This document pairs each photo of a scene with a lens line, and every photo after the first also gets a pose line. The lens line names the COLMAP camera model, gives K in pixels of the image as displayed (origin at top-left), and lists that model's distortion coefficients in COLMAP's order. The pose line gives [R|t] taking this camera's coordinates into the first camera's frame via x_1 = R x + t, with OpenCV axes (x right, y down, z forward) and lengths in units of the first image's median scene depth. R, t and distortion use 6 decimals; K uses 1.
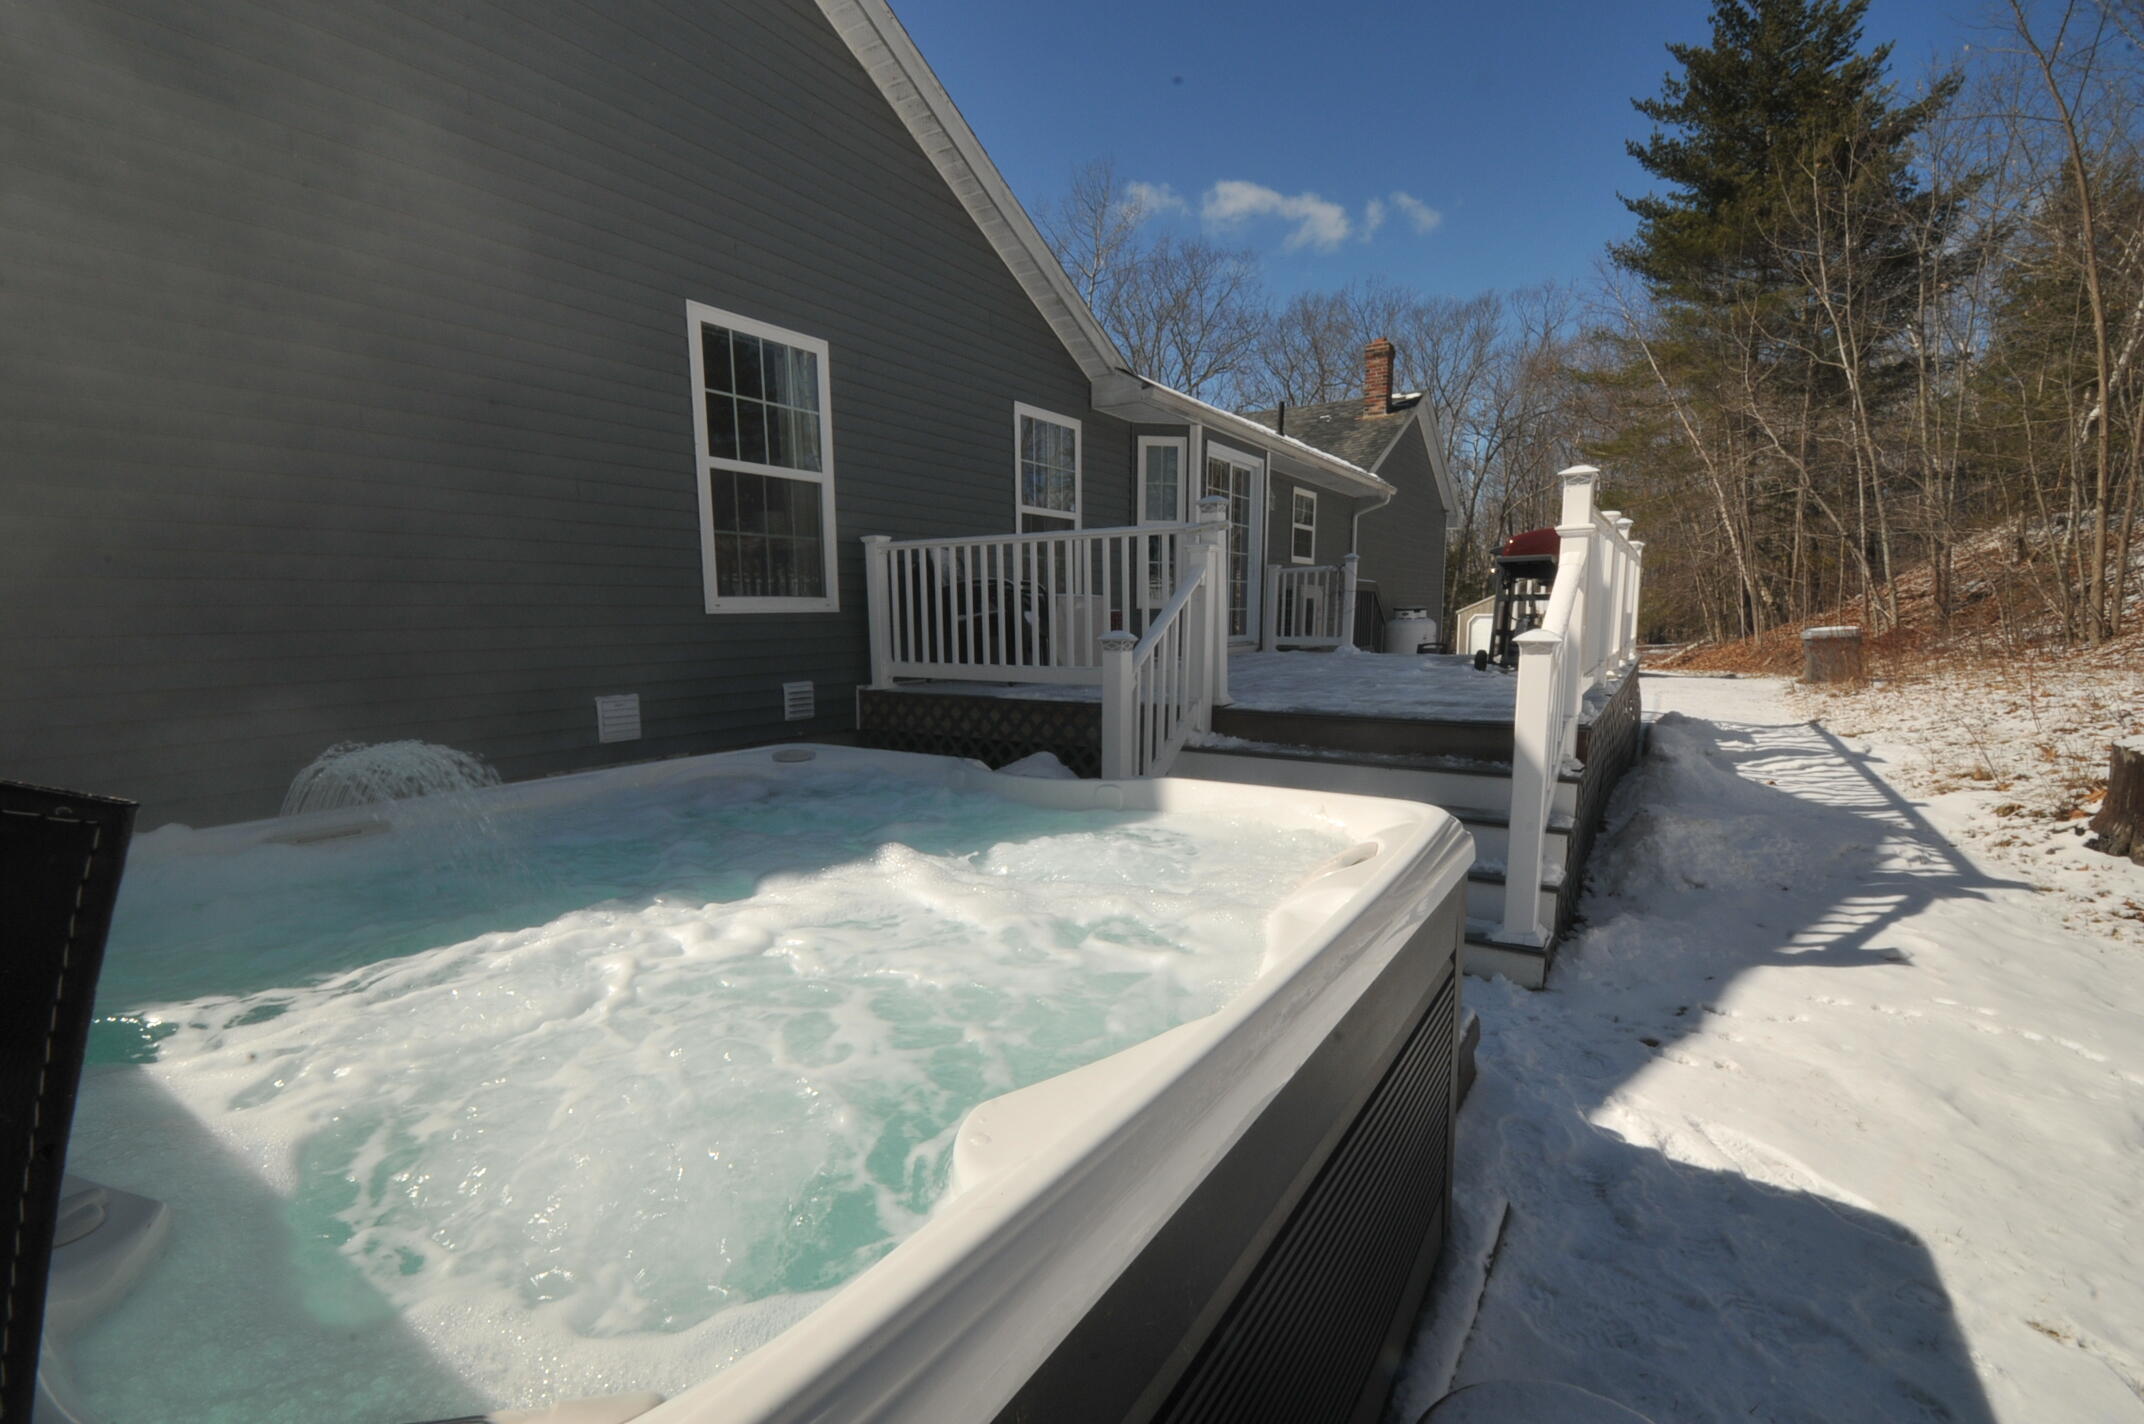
lens RADIAL K [[916.0, 0, 1072.0], [0, 916.0, 712.0], [0, 0, 1]] dist [-0.015927, 0.000100]
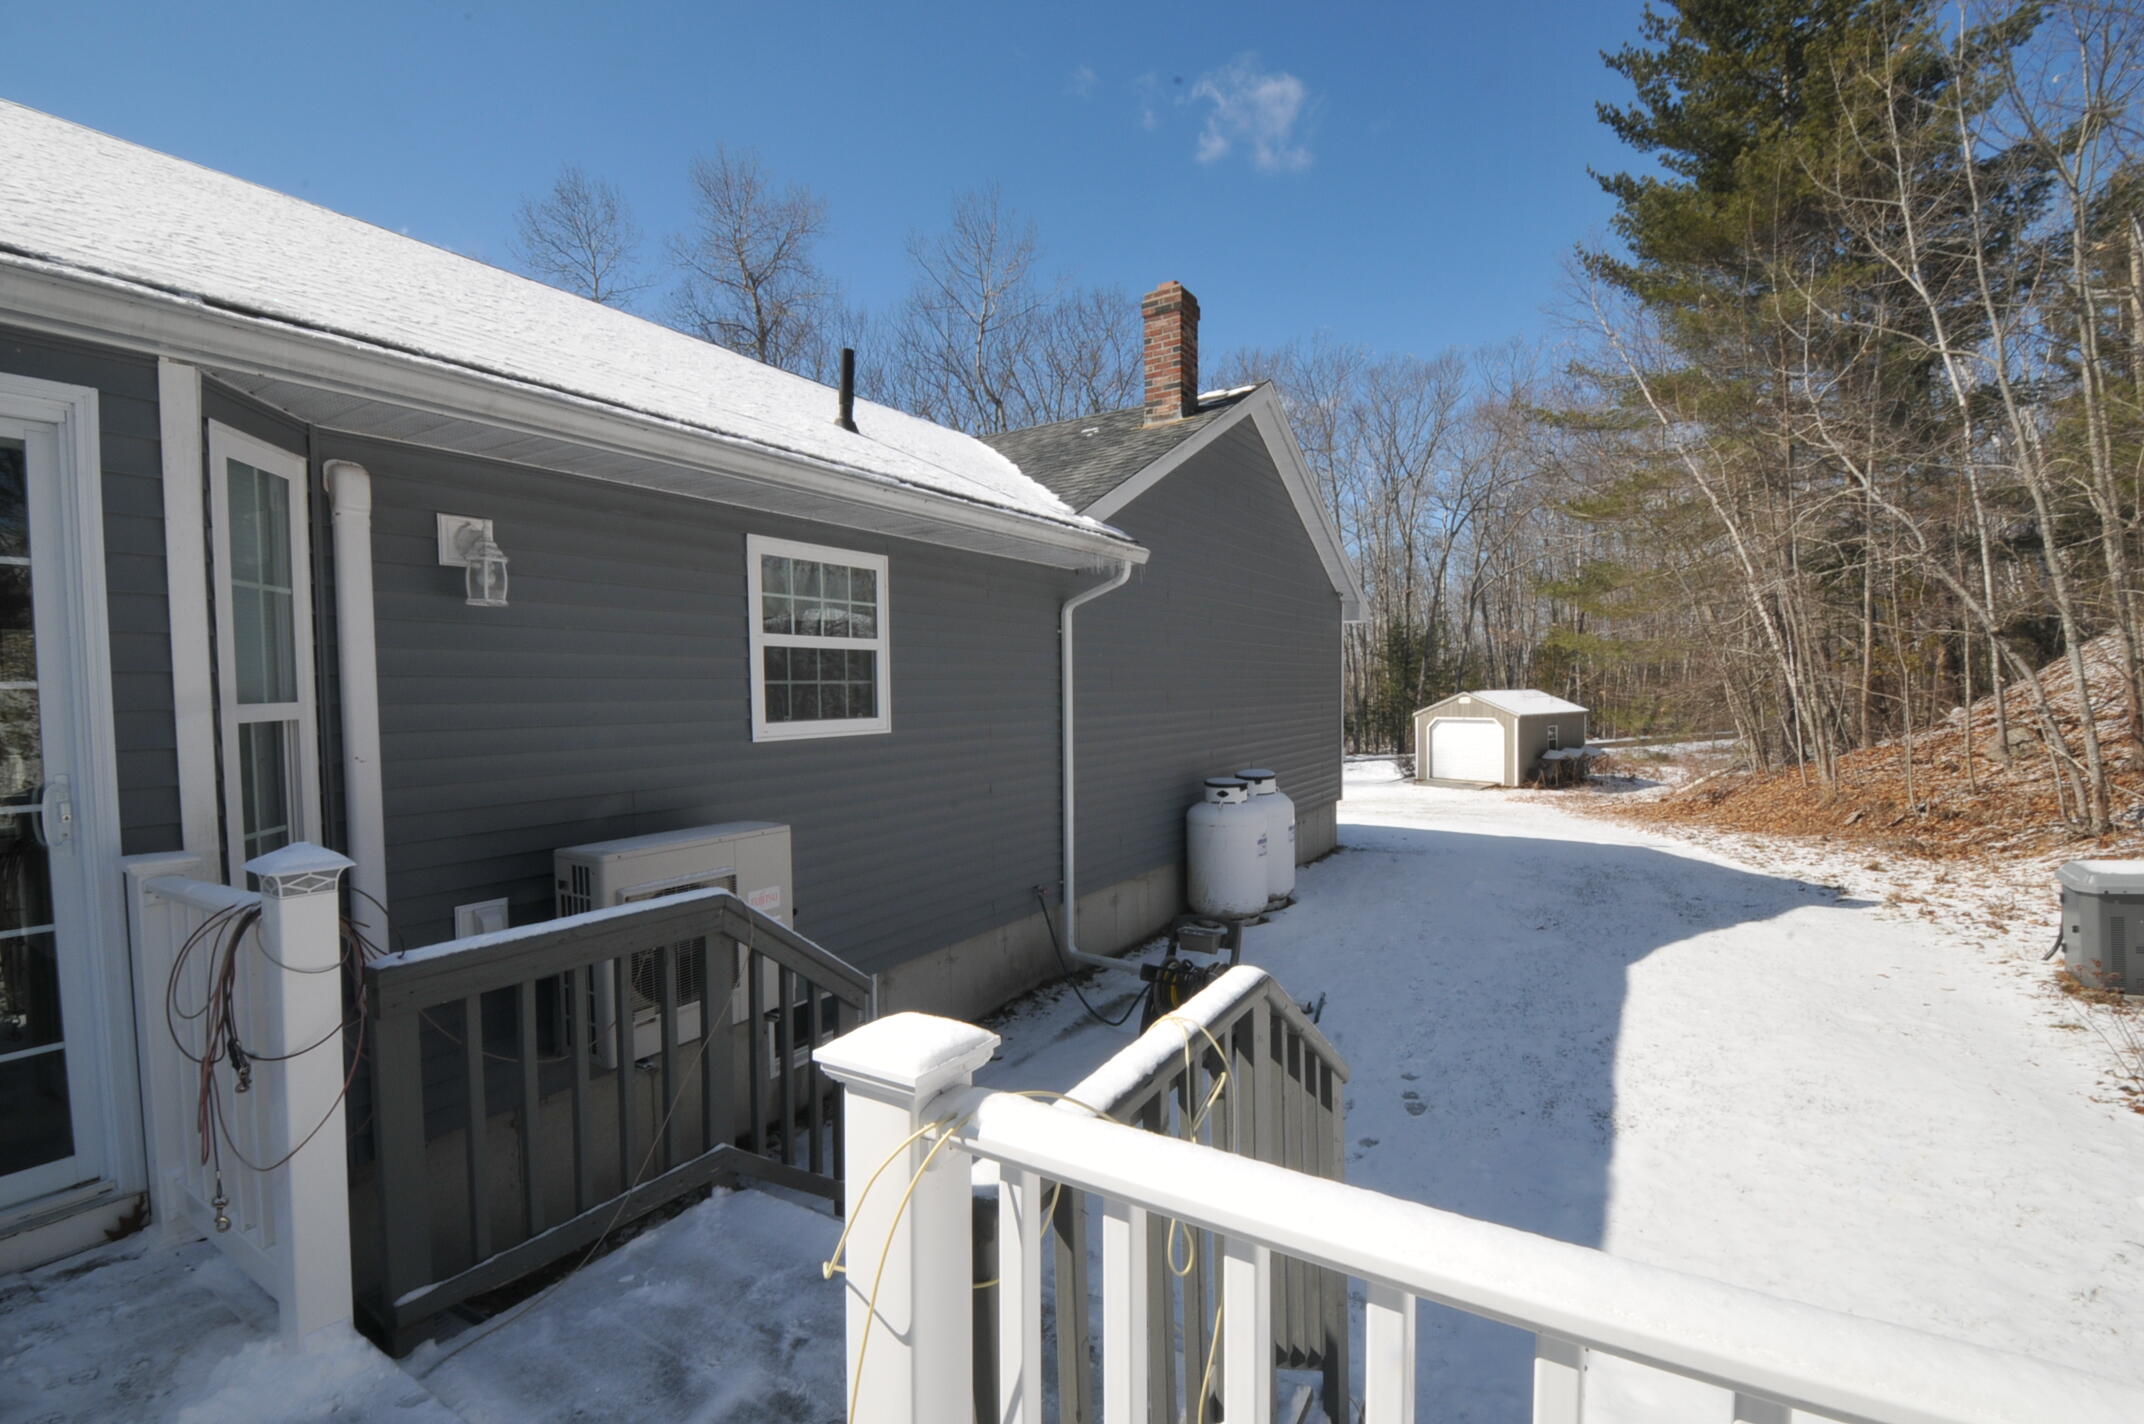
lens RADIAL K [[948.6, 0, 1078.5], [0, 948.6, 726.0], [0, 0, 1]] dist [0.011065, -0.015000]
pose [[0.999508, -0.009409, 0.029924, 0.148709], [0.011724, 0.996873, -0.078145, -0.057959], [-0.029095, 0.078457, 0.996493, 0.258147]]
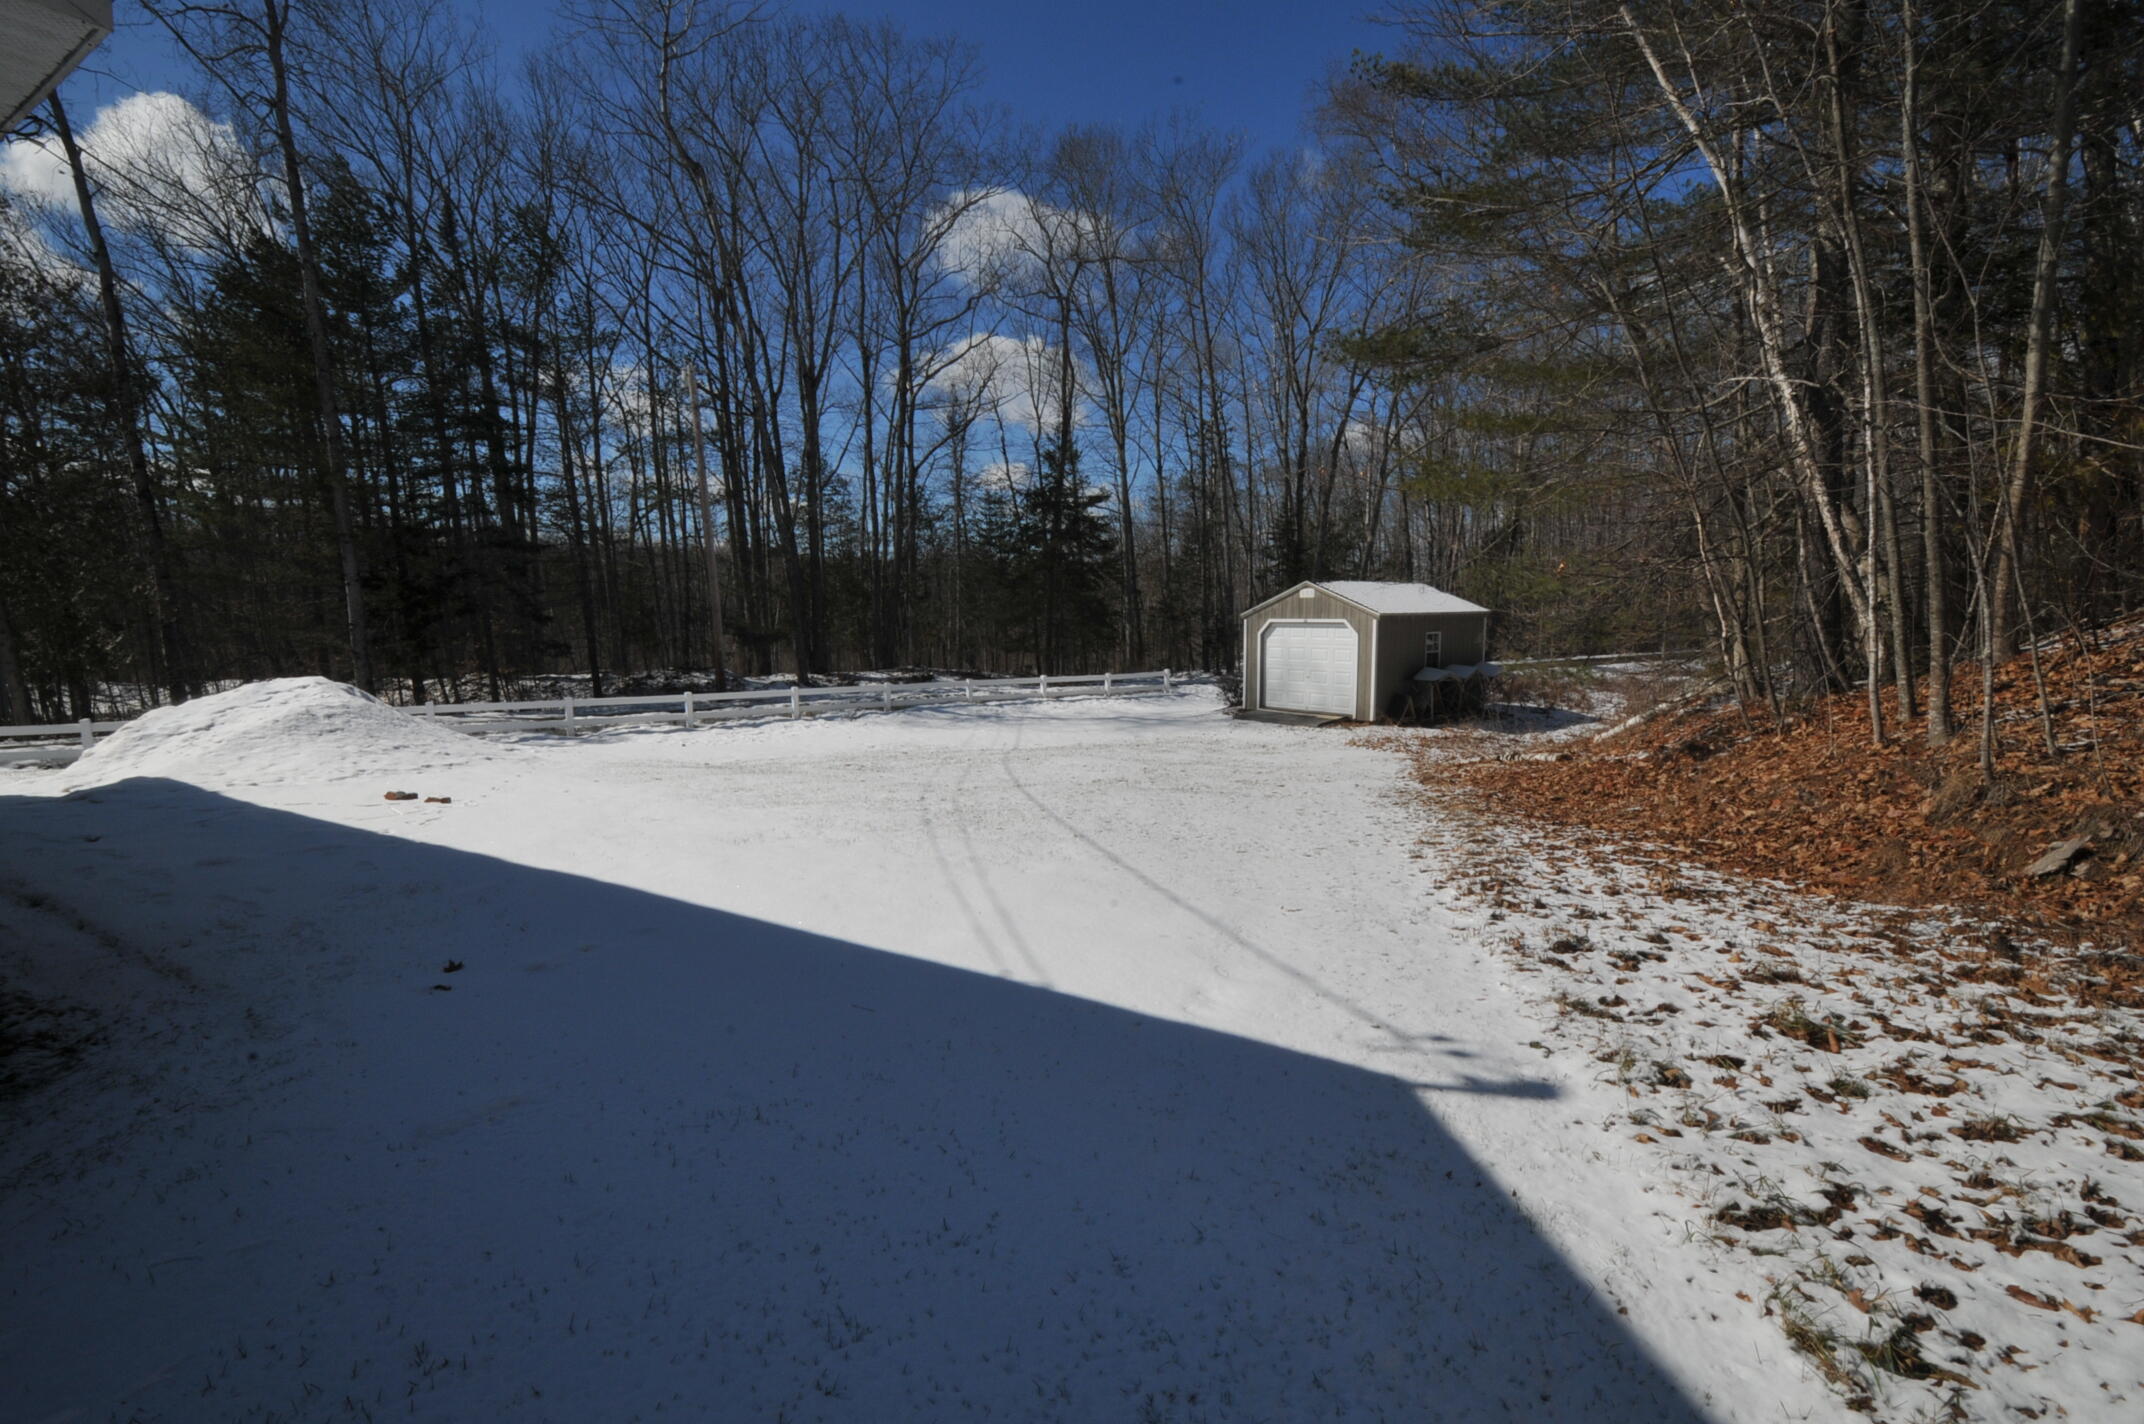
lens RADIAL K [[948.6, 0, 1078.5], [0, 948.6, 726.0], [0, 0, 1]] dist [0.011065, -0.015000]
pose [[0.997567, -0.007976, 0.069262, 0.472245], [0.007636, 0.999957, 0.005171, -0.073160], [-0.069300, -0.004629, 0.997585, 0.714031]]
